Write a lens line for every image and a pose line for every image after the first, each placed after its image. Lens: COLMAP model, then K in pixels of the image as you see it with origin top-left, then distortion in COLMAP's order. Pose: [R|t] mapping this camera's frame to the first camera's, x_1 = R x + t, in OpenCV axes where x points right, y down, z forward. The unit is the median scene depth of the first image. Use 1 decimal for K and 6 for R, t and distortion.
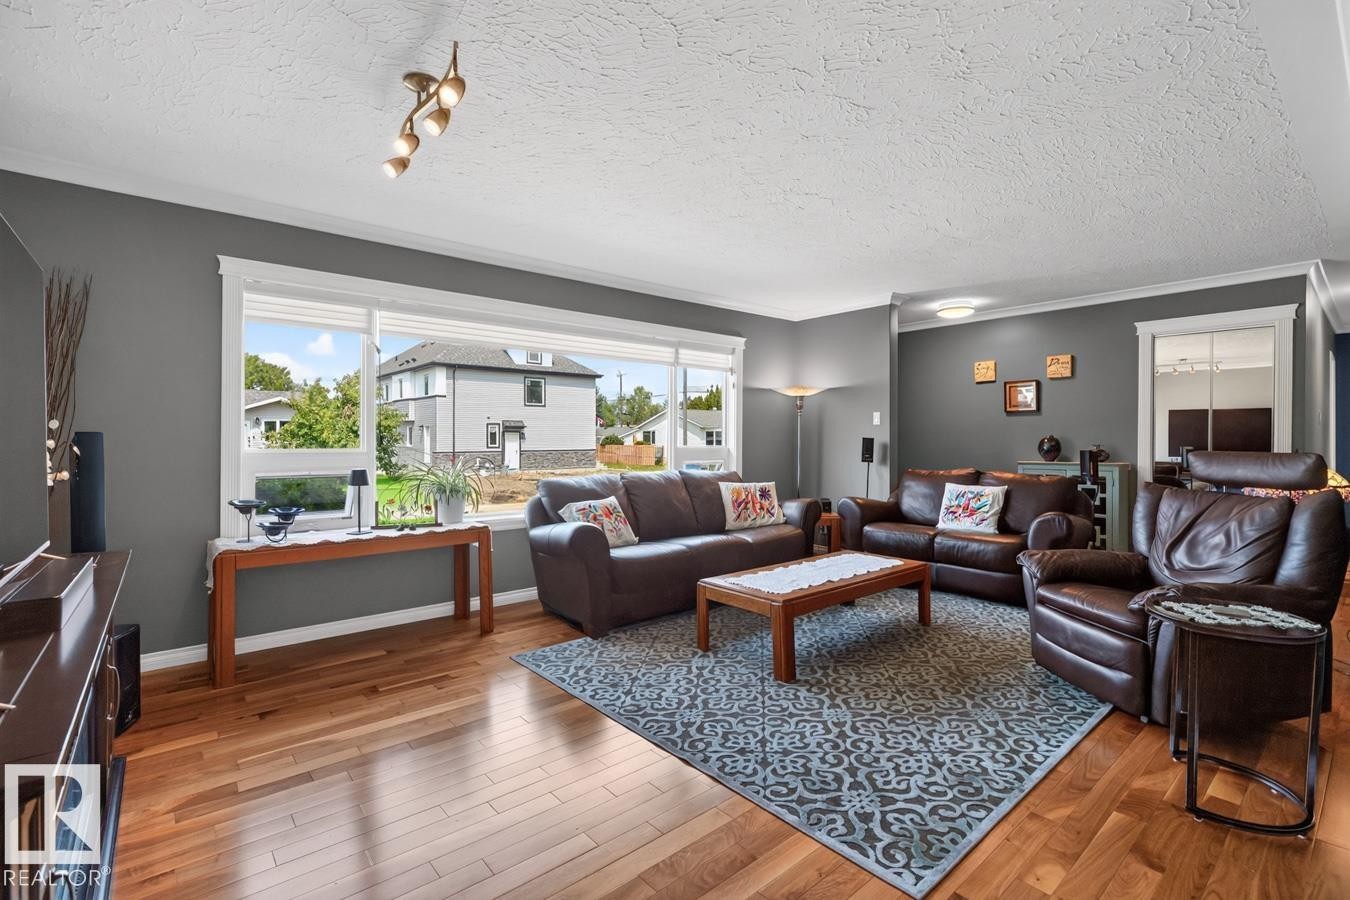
lens RADIAL K [[603.0, 0, 675.0], [0, 603.0, 450.0], [0, 0, 1]] dist [-0.000780, -0.000284]
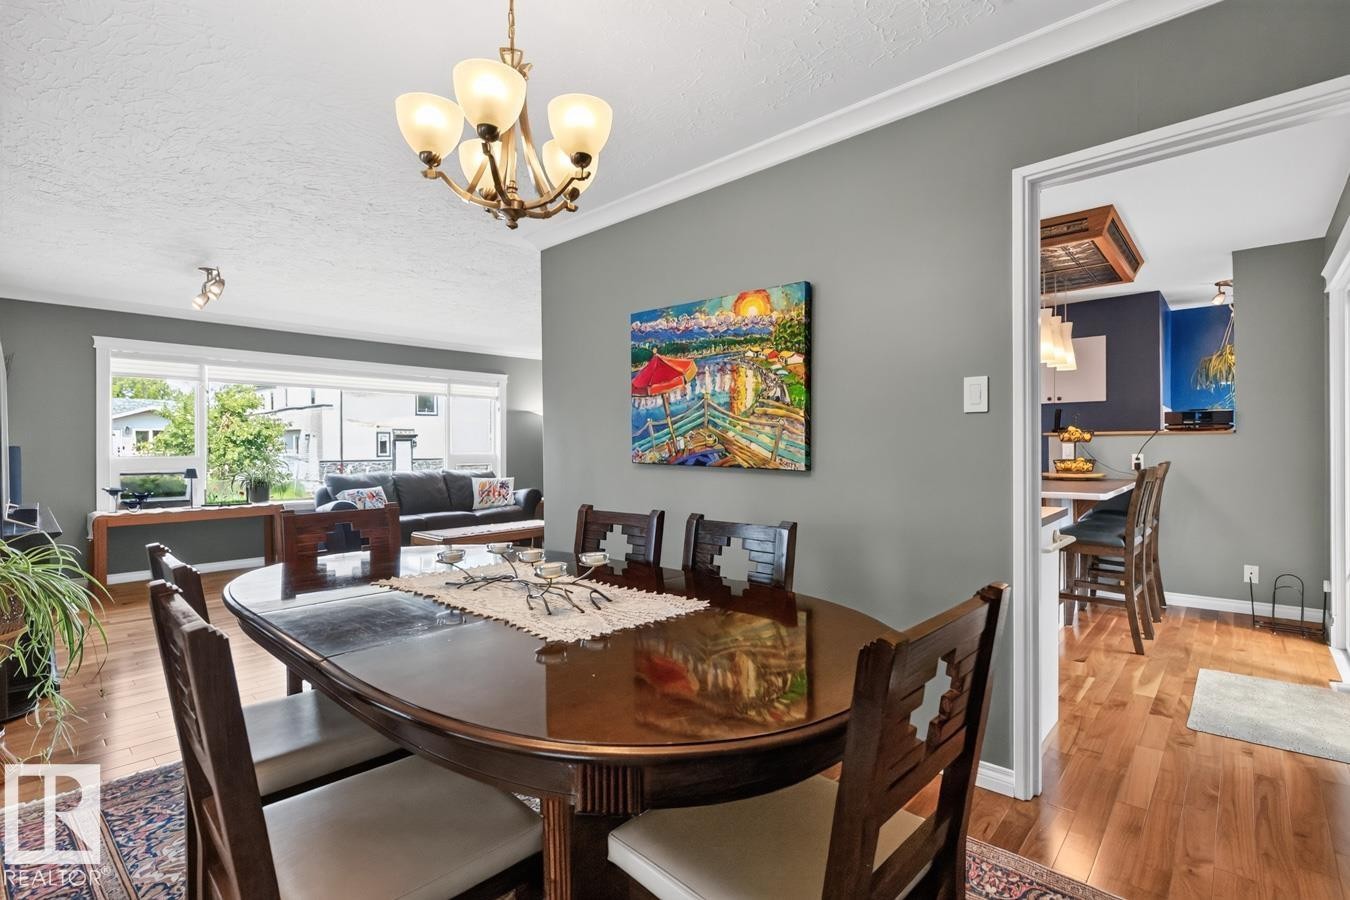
lens RADIAL K [[617.9, 0, 676.3], [0, 617.9, 459.9], [0, 0, 1]] dist [-0.000461, 0.000182]
pose [[0.992932, -0.007863, 0.118423, 0.395626], [0.007379, 0.999963, 0.004529, 0.007851], [-0.118455, -0.003623, 0.992953, -0.551614]]
